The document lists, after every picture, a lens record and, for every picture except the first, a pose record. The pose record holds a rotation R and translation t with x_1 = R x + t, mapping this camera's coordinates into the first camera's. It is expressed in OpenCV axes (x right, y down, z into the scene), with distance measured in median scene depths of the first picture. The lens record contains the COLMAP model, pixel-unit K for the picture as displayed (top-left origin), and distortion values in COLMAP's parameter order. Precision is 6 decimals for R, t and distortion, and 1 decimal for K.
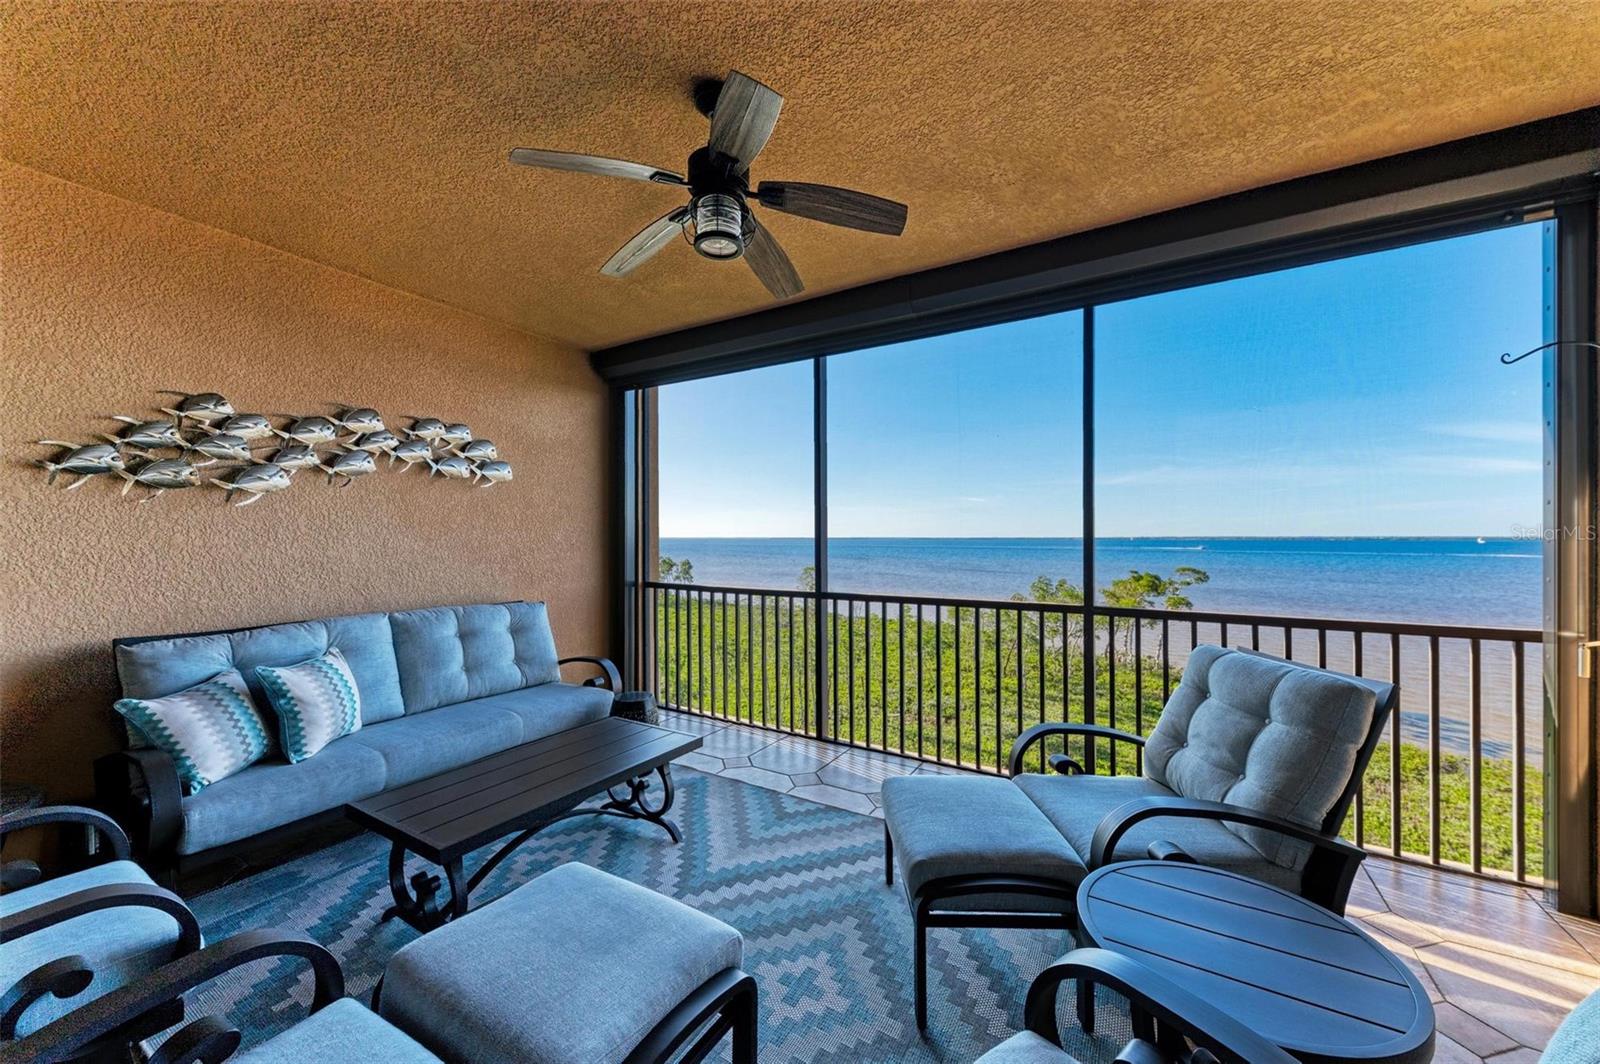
lens RADIAL K [[584.3, 0, 797.0], [0, 584.3, 535.4], [0, 0, 1]] dist [0.010567, -0.000024]
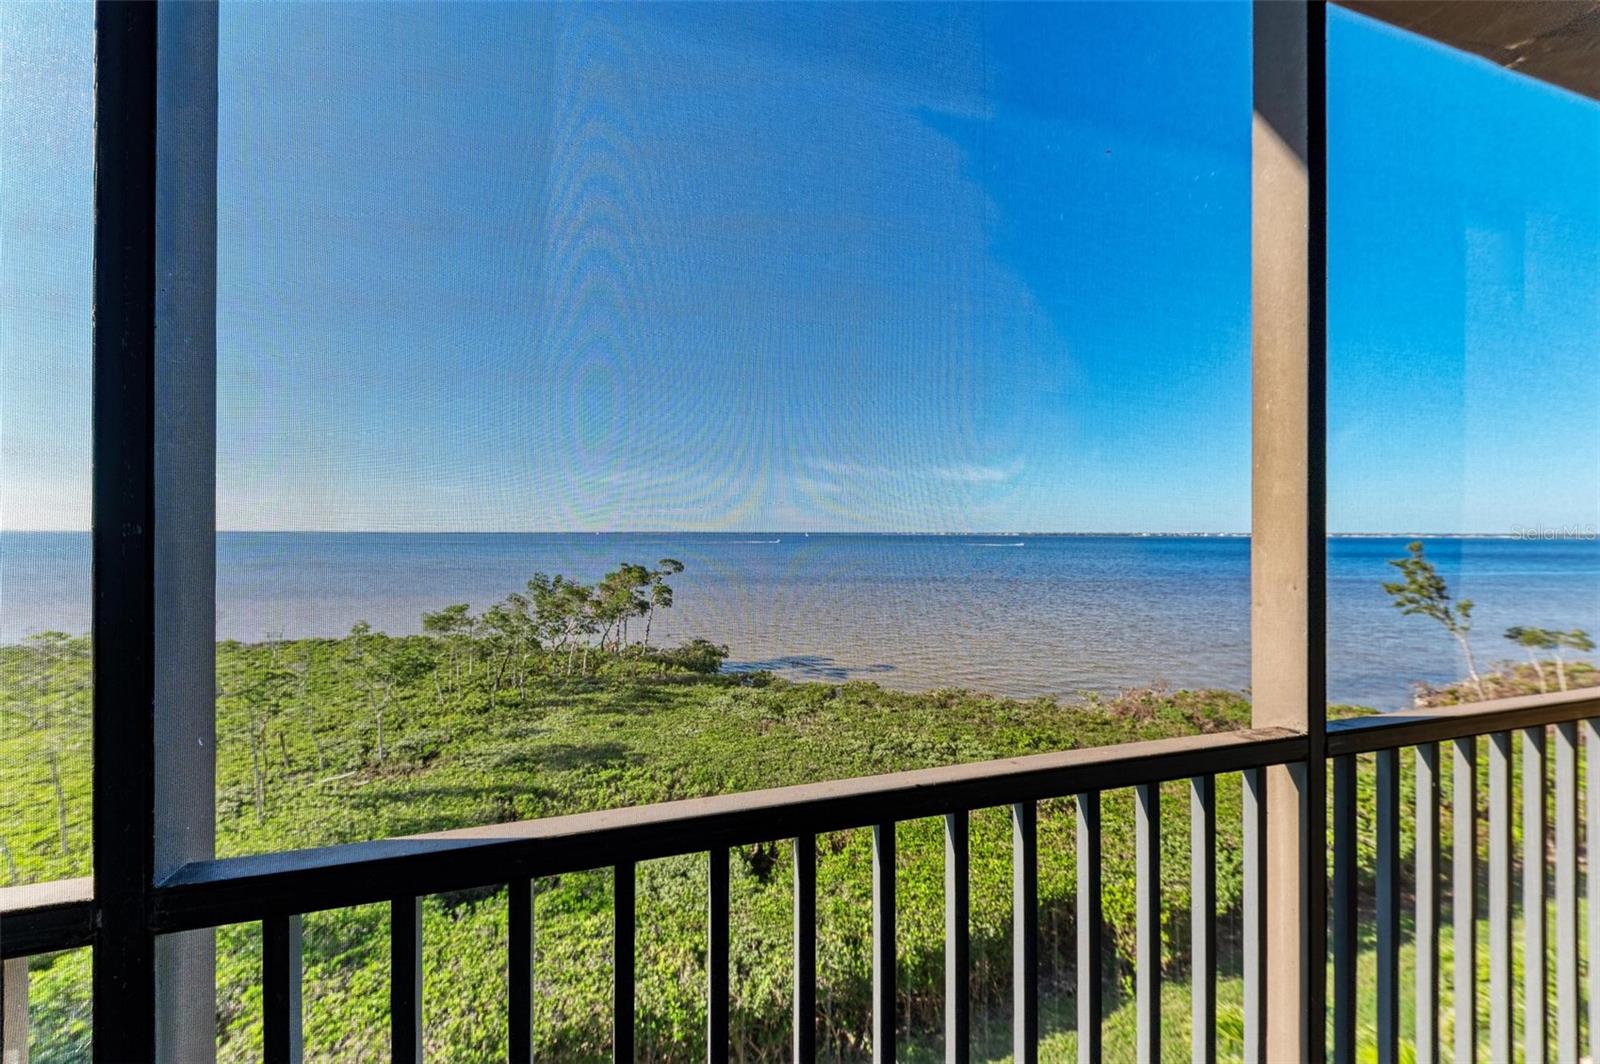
lens RADIAL K [[583.0, 0, 800.0], [0, 583.0, 532.0], [0, 0, 1]] dist [0.002657, -0.000007]
pose [[0.668109, 0.003452, 0.744055, 0.046415], [-0.006488, 0.999978, 0.001186, 0.002626], [-0.744035, -0.005620, 0.668117, 0.878777]]
